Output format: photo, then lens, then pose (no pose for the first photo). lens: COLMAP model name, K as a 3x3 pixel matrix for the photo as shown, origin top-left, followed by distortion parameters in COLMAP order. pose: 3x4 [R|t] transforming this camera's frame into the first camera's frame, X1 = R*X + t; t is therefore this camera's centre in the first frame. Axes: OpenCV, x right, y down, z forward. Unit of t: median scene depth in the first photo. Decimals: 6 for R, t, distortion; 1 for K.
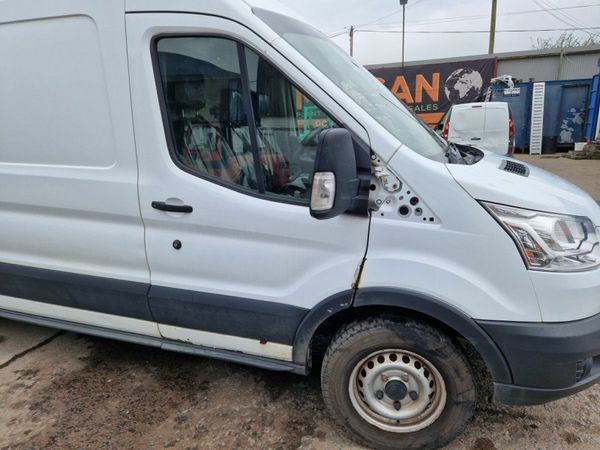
lens RADIAL K [[400.7, 0, 297.2], [0, 400.7, 230.1], [0, 0, 1]] dist [0.059040, -0.053053]
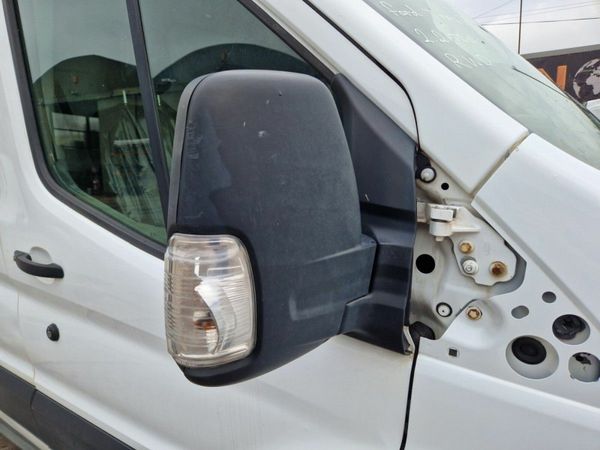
lens RADIAL K [[400.7, 0, 297.2], [0, 400.7, 230.1], [0, 0, 1]] dist [0.059040, -0.053053]
pose [[0.972920, 0.037745, -0.228038, 0.163565], [-0.042876, 0.998926, -0.017589, -0.127025], [0.227129, 0.026890, 0.973493, 0.666124]]
